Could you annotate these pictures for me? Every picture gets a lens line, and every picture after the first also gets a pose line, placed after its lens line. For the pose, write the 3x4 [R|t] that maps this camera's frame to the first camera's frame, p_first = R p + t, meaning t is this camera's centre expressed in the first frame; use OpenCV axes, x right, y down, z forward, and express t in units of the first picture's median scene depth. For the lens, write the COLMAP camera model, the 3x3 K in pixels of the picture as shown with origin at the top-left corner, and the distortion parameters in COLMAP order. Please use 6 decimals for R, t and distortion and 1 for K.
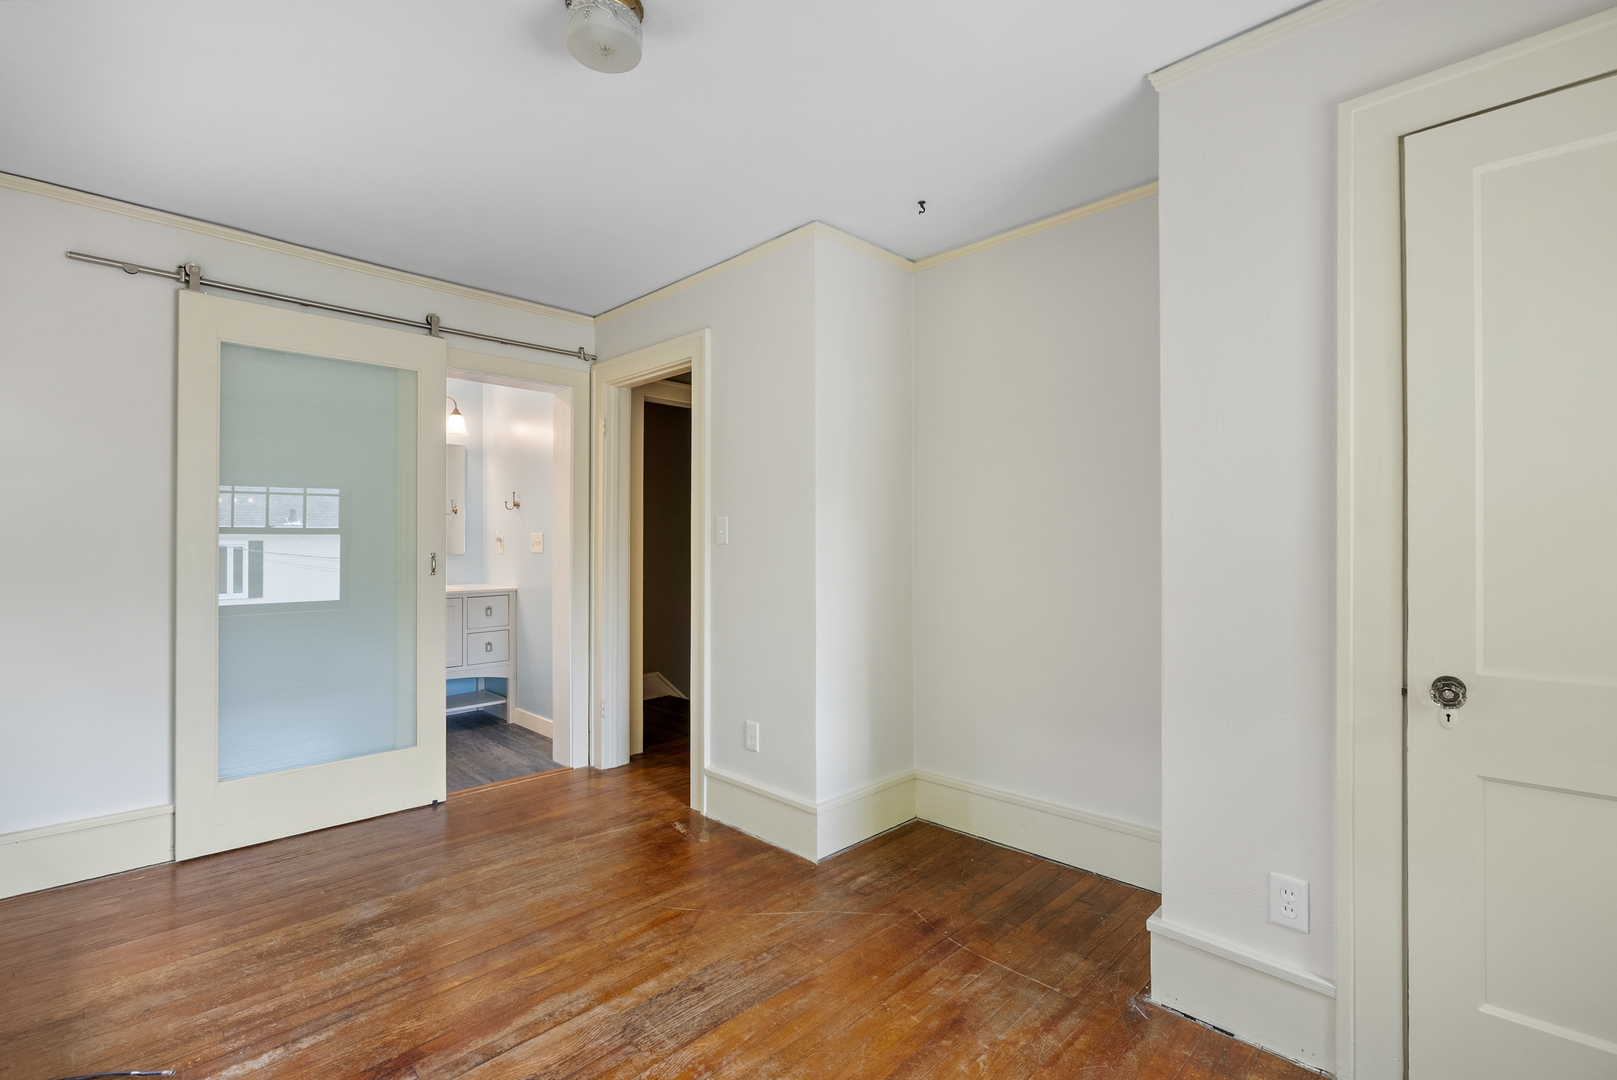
lens RADIAL K [[739.9, 0, 807.2], [0, 739.9, 539.4], [0, 0, 1]] dist [-0.000772, -0.000056]
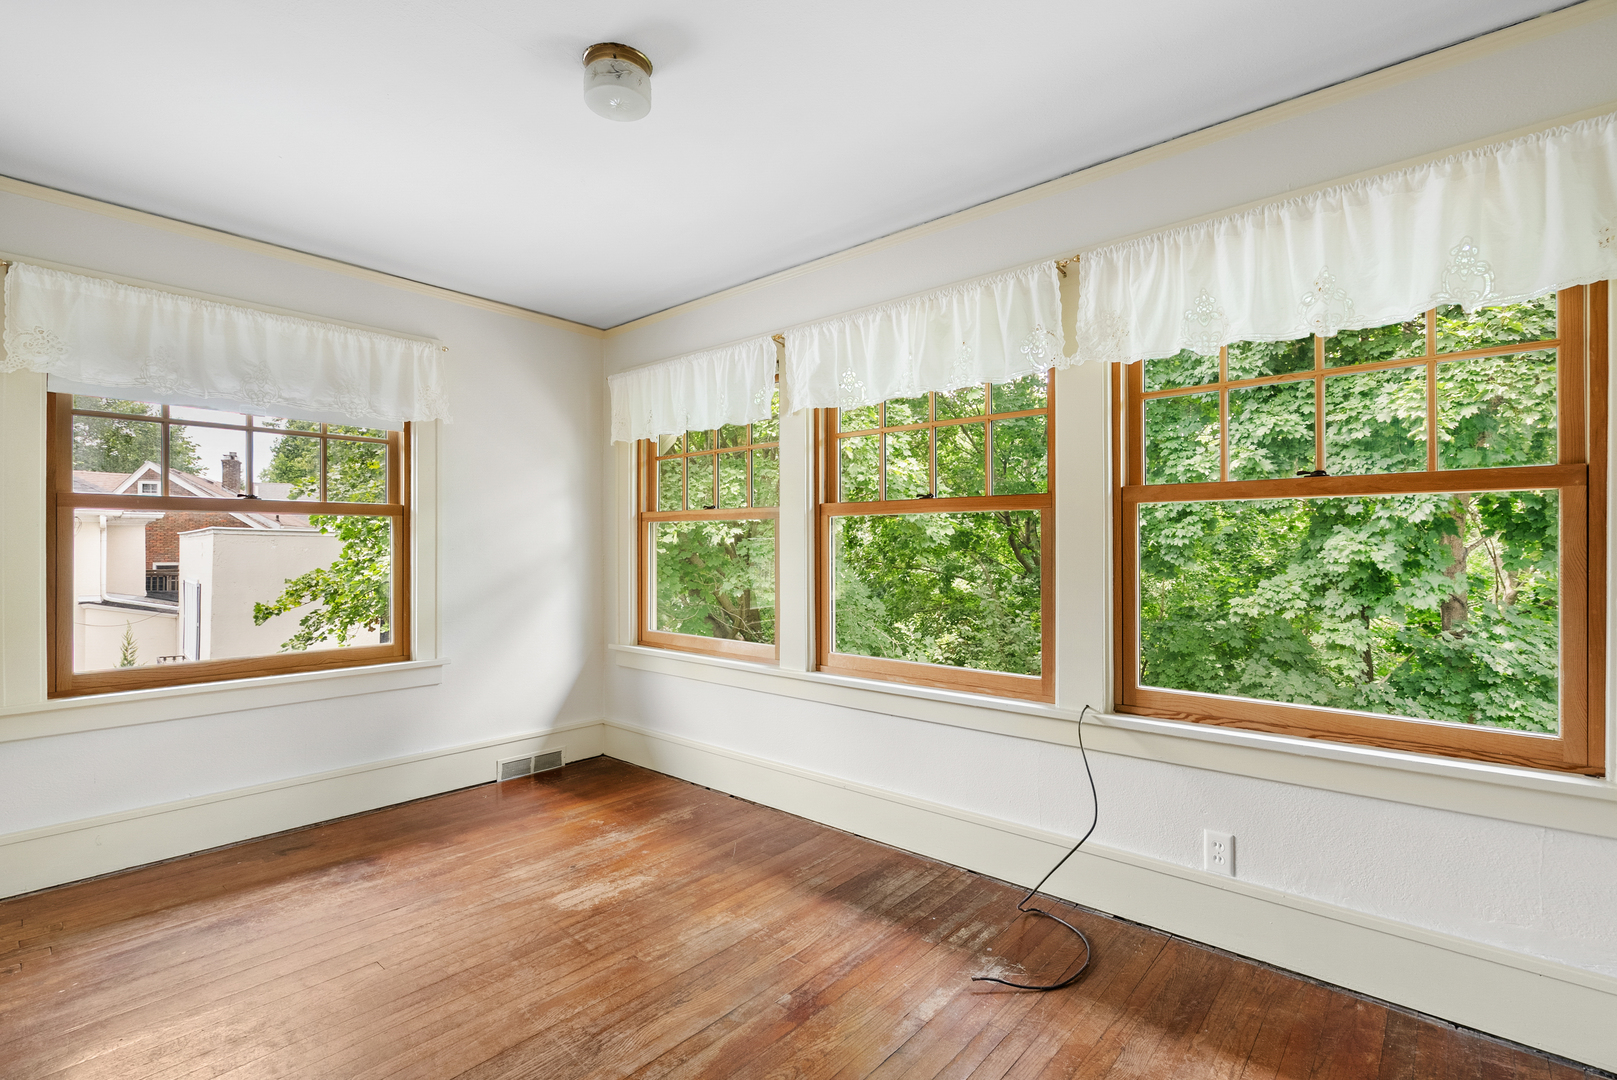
lens RADIAL K [[739.9, 0, 810.0], [0, 739.9, 547.2], [0, 0, 1]] dist [-0.000772, -0.000056]
pose [[-0.998027, -0.004202, -0.062651, -0.461226], [-0.003666, 0.999956, -0.008662, 0.016486], [0.062685, -0.008415, -0.997998, 1.995925]]
